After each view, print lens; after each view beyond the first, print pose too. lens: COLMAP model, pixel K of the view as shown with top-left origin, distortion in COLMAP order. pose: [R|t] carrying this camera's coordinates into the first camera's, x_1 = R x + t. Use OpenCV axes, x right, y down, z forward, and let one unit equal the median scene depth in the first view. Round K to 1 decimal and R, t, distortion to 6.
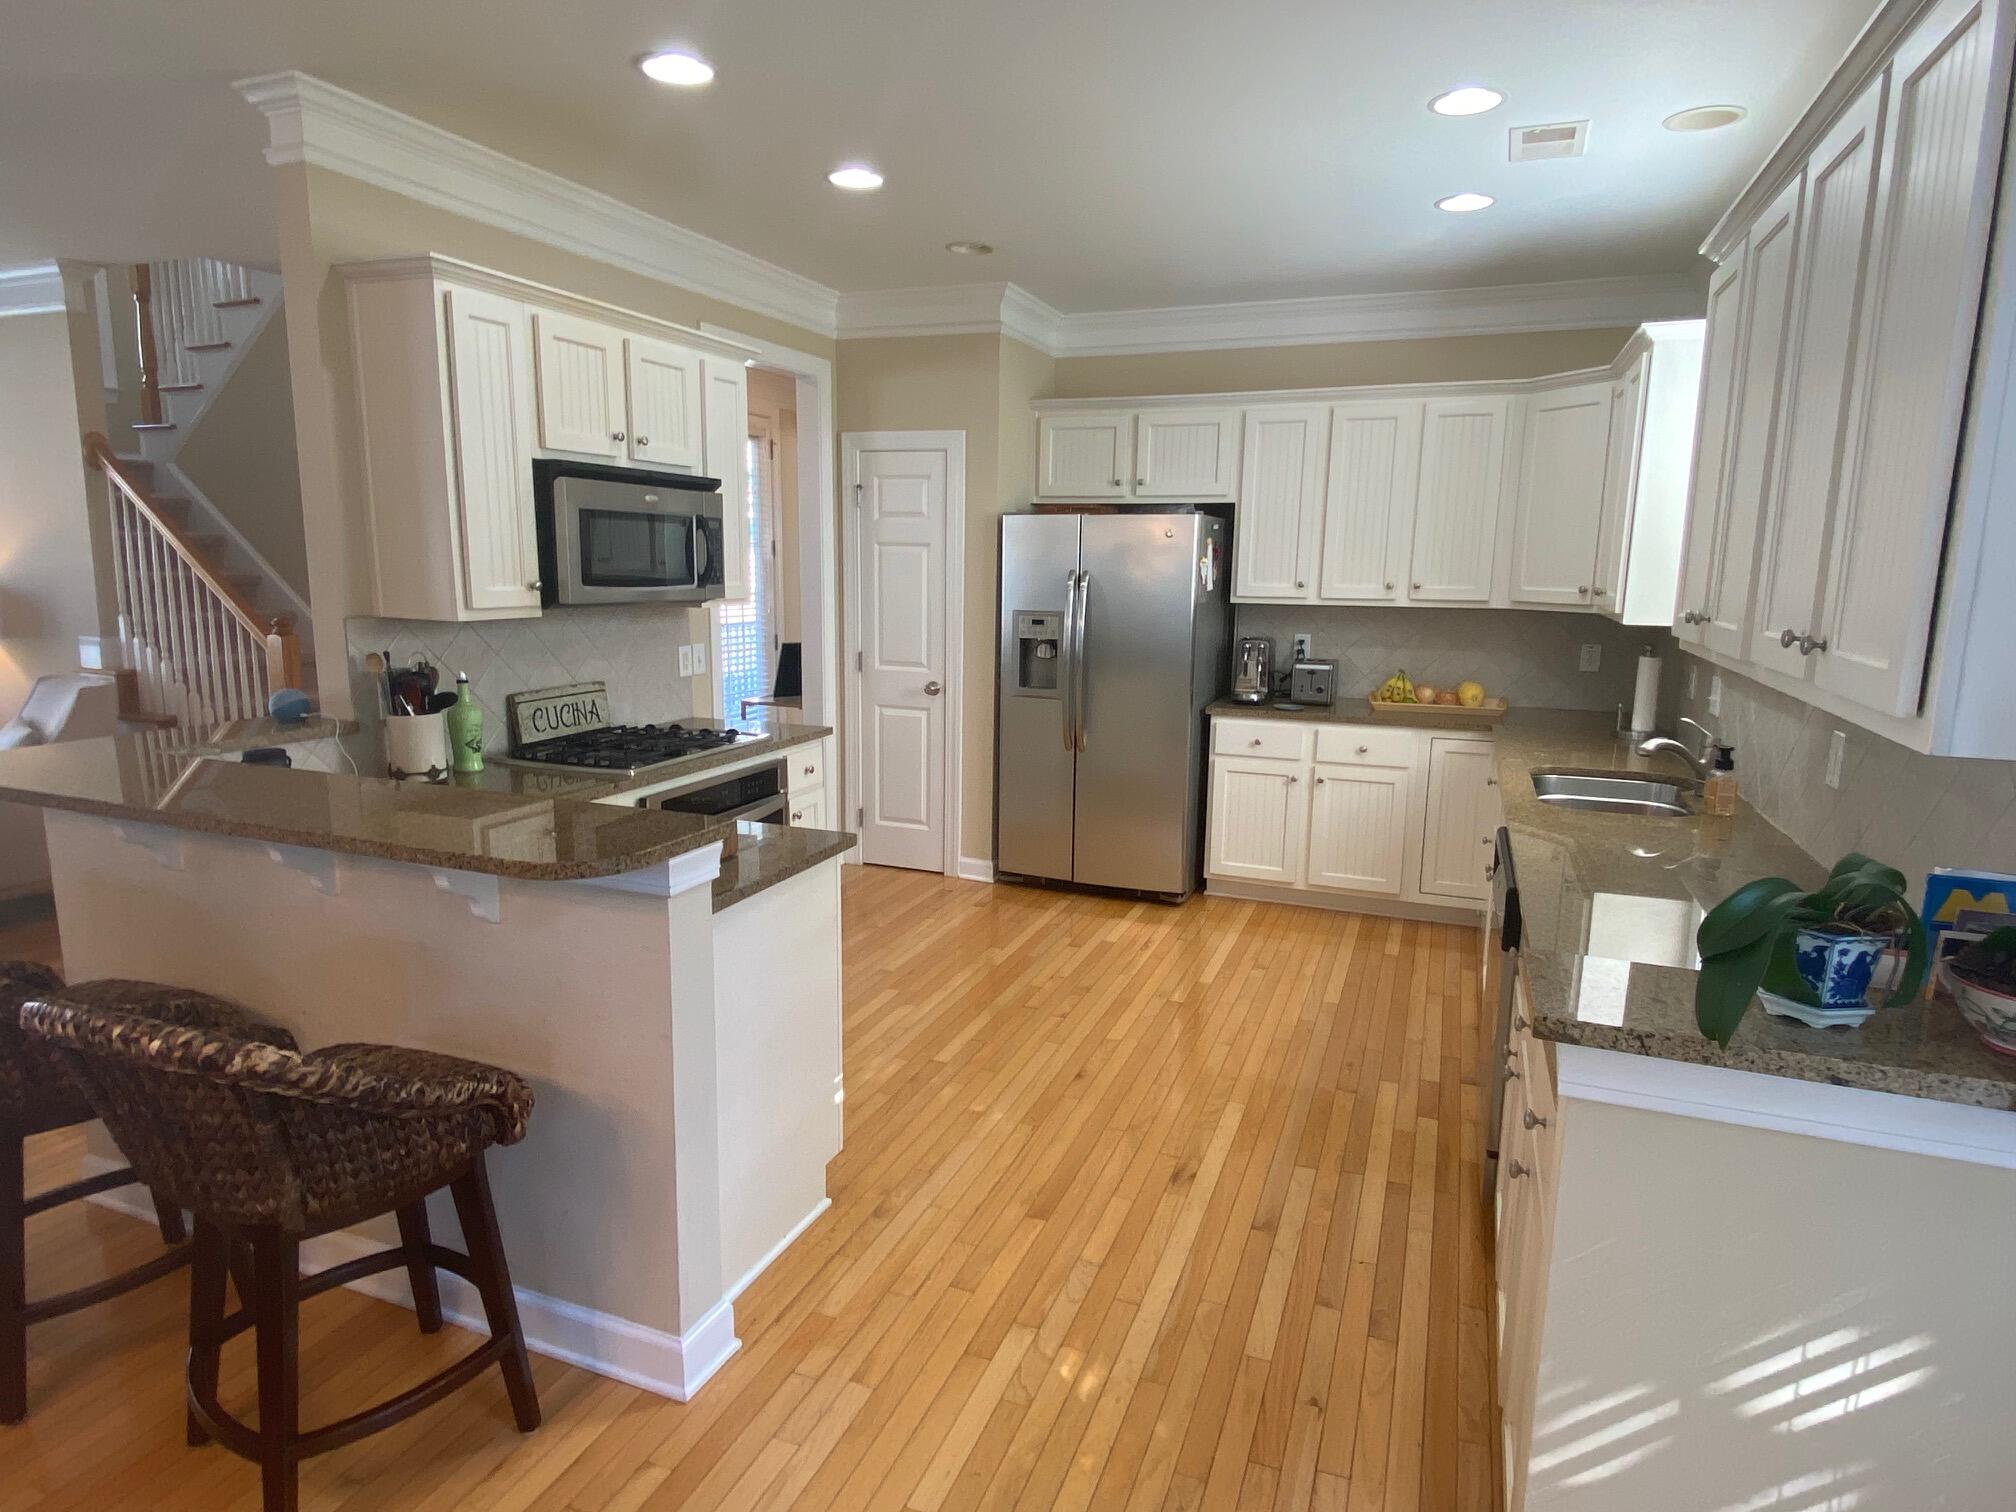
lens RADIAL K [[1121.6, 0, 997.4], [0, 1121.6, 739.8], [0, 0, 1]] dist [-0.005191, -0.003874]
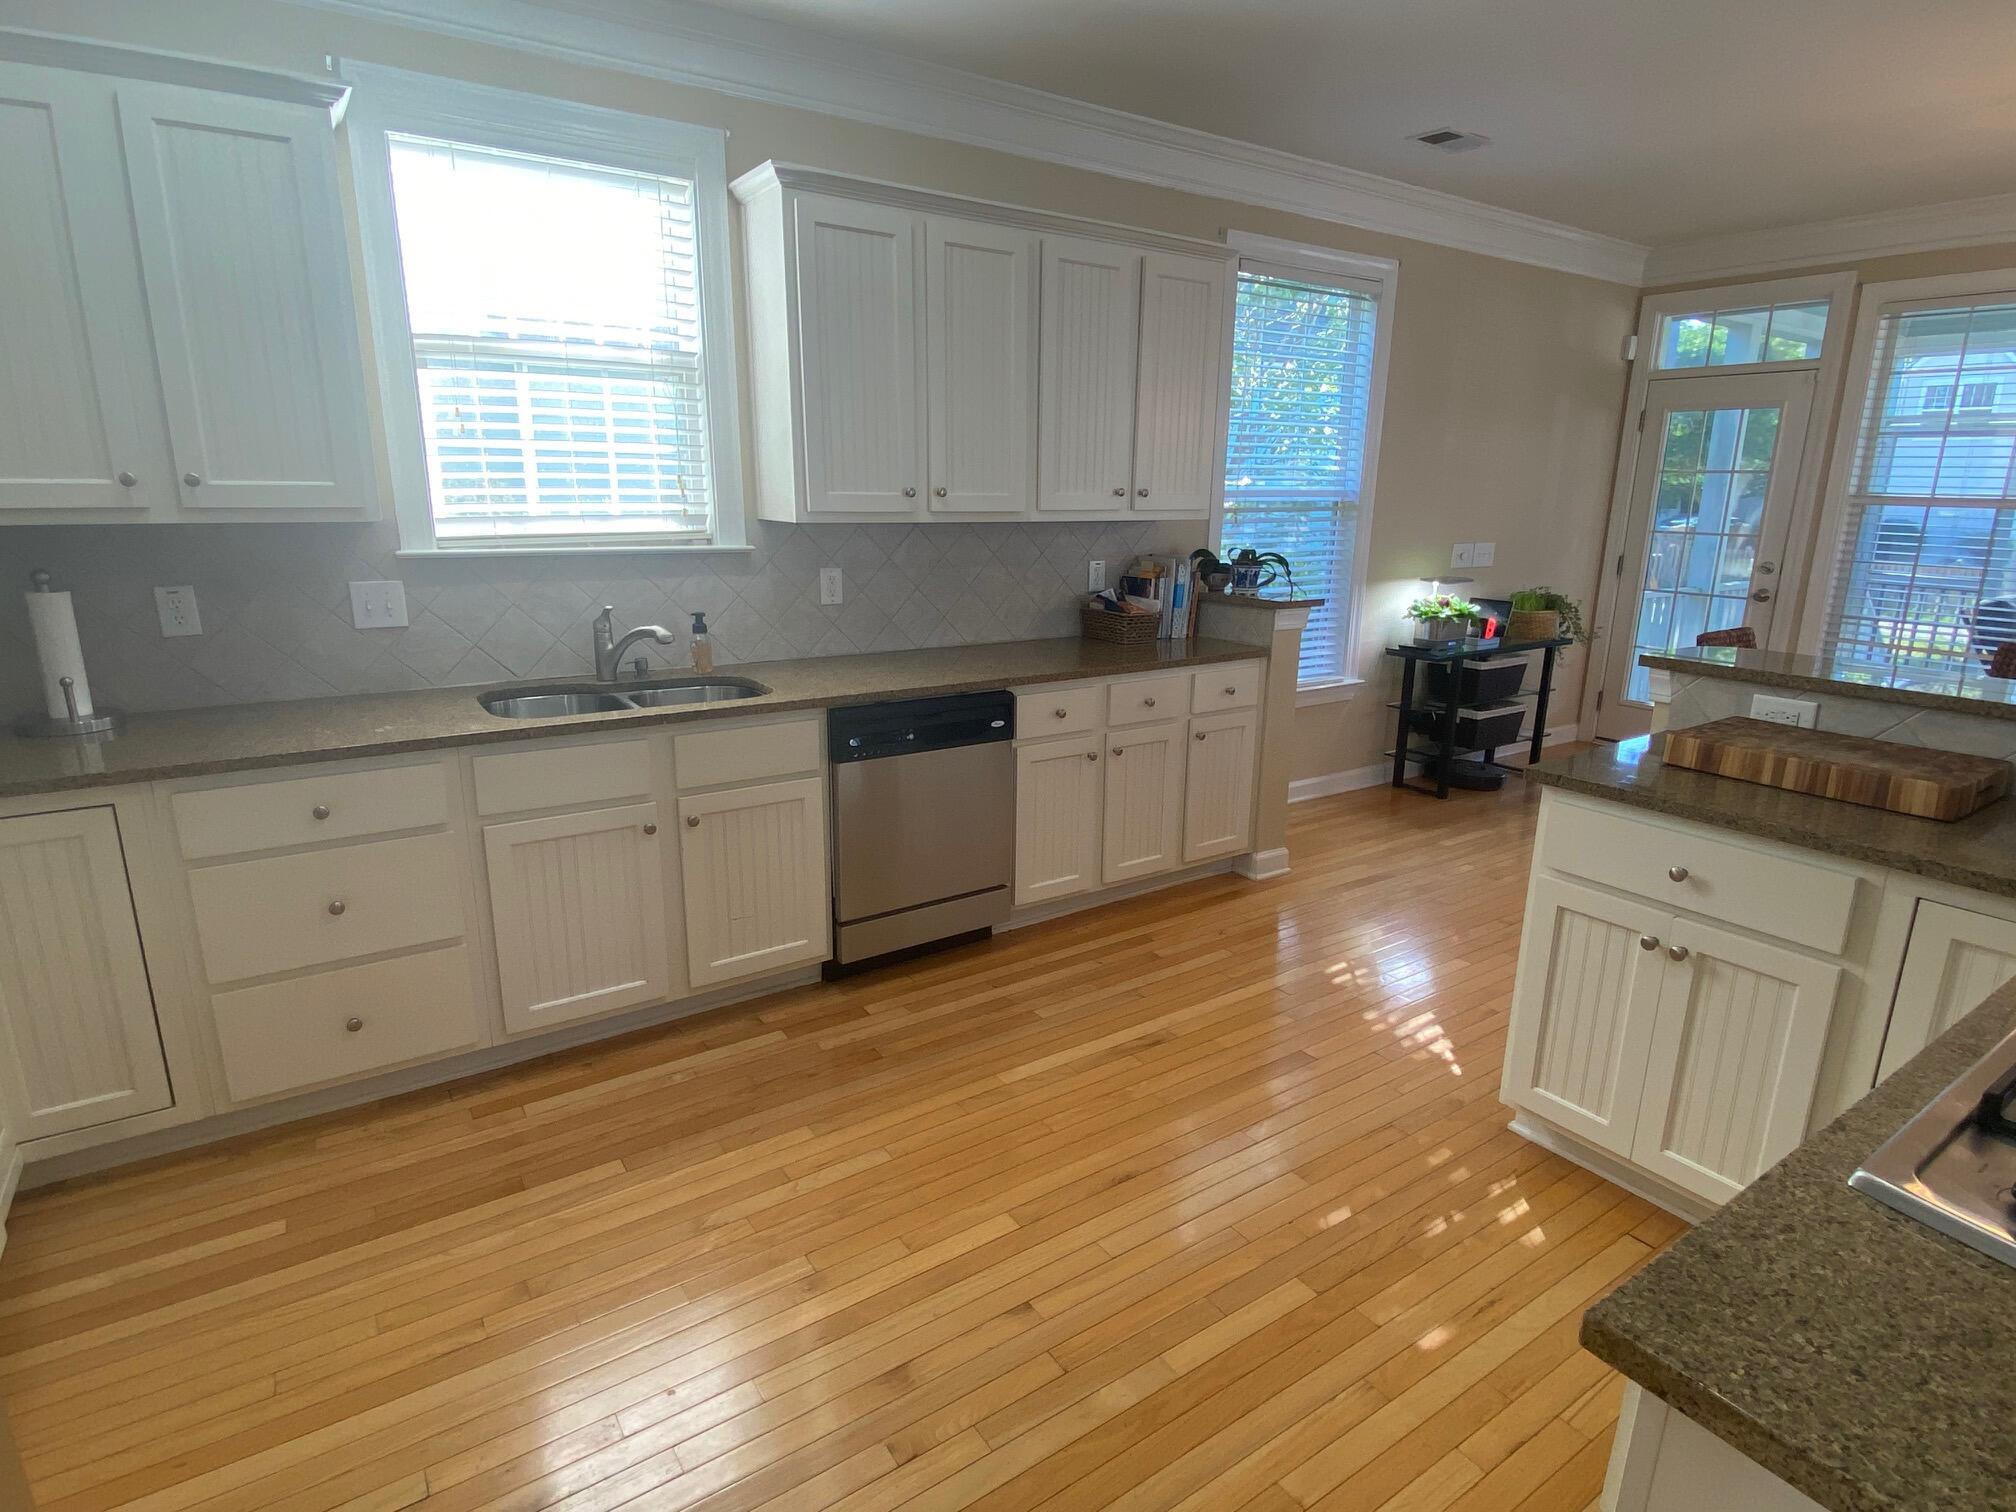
lens RADIAL K [[1068.1, 0, 1012.4], [0, 1068.1, 758.8], [0, 0, 1]] dist [0.027590, -0.000842]
pose [[-0.837660, -0.156132, 0.523401, -0.128316], [0.063606, 0.923868, 0.377389, -0.149542], [-0.542476, 0.349415, -0.763956, 1.020929]]
